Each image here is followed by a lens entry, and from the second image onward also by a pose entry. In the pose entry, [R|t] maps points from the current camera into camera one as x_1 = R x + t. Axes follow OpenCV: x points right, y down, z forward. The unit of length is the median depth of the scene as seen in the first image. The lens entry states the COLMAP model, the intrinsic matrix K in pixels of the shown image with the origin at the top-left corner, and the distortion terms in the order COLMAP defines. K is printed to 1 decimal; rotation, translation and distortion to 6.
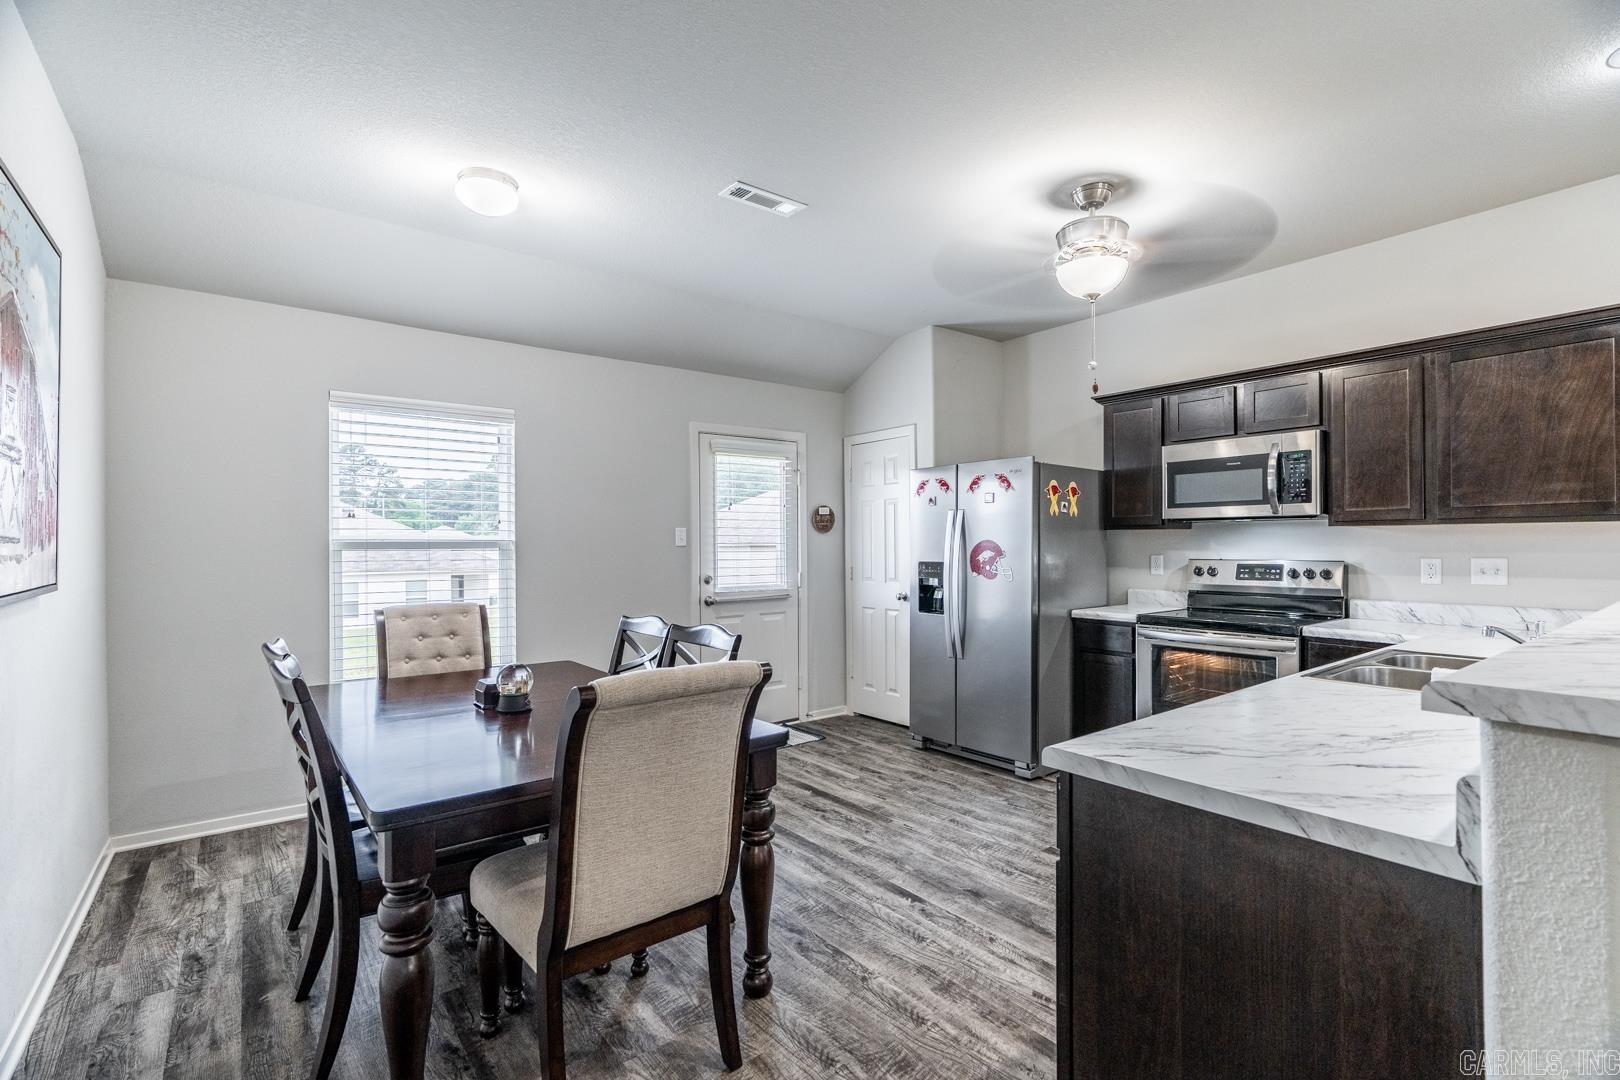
lens RADIAL K [[734.7, 0, 810.0], [0, 734.7, 540.0], [0, 0, 1]] dist [-0.012447, 0.000142]
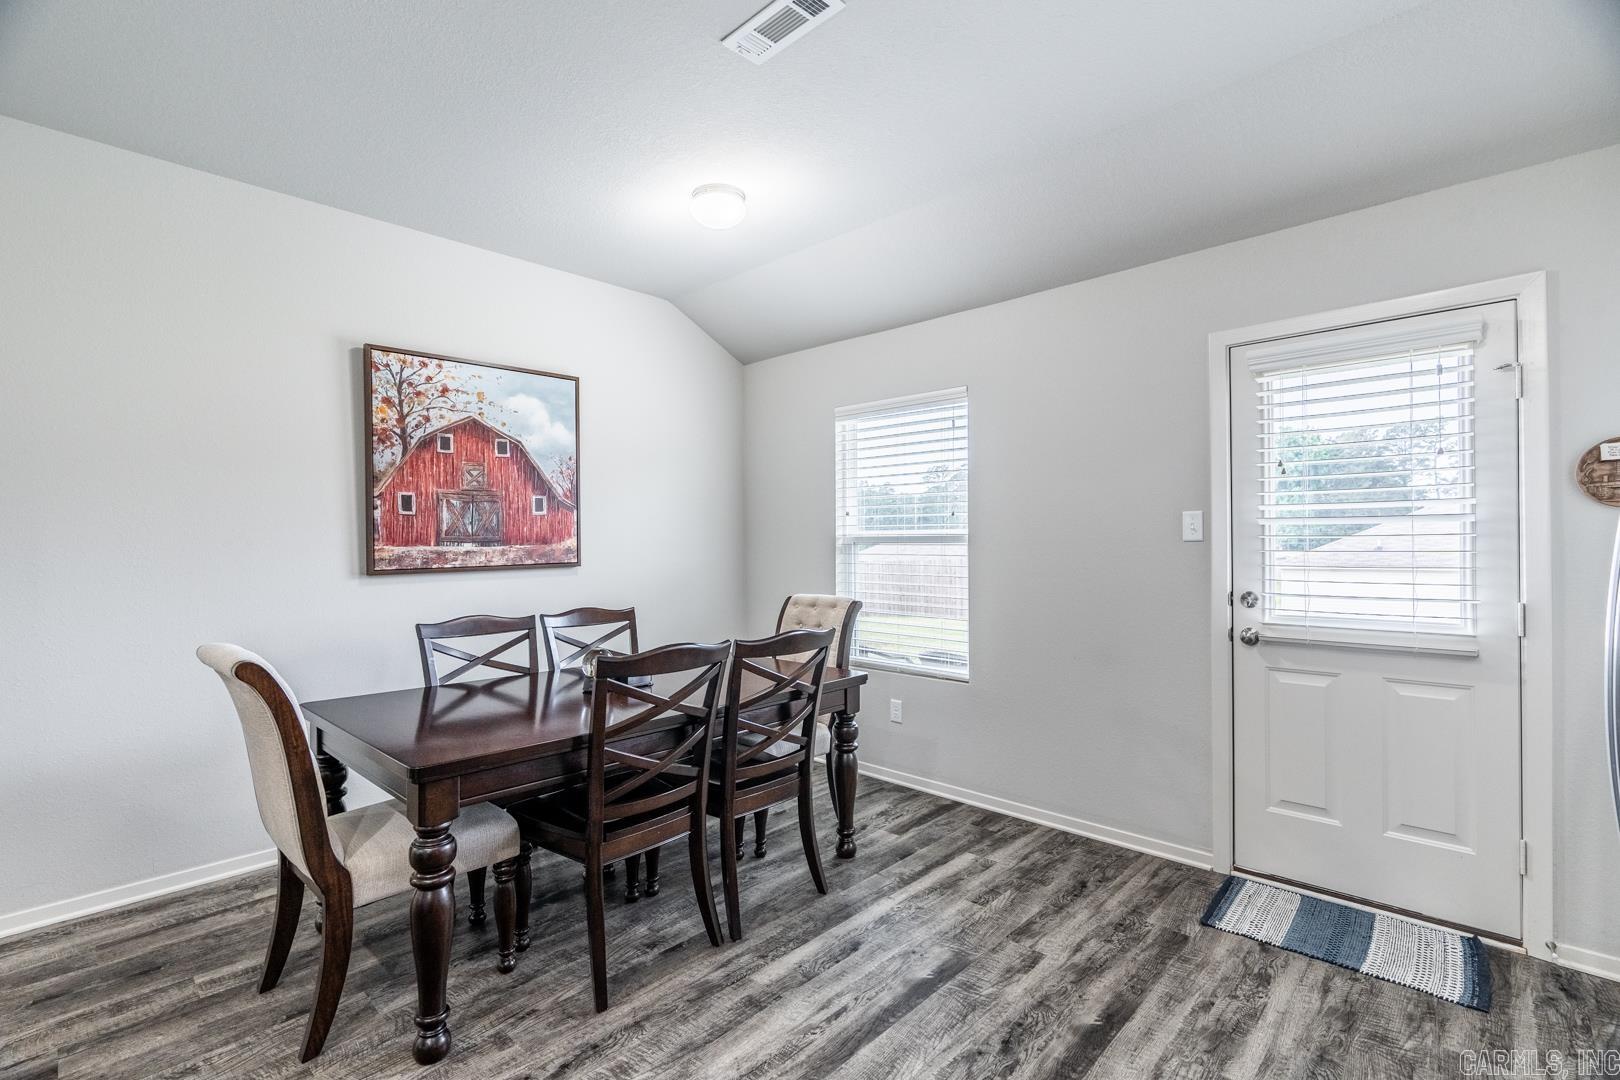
lens RADIAL K [[725.2, 0, 806.2], [0, 725.2, 545.4], [0, 0, 1]] dist [-0.011620, 0.000538]
pose [[0.145569, 0.011143, -0.989285, 0.619169], [0.012199, 0.999840, 0.013057, 0.000349], [0.989273, -0.013969, 0.145410, 0.973100]]
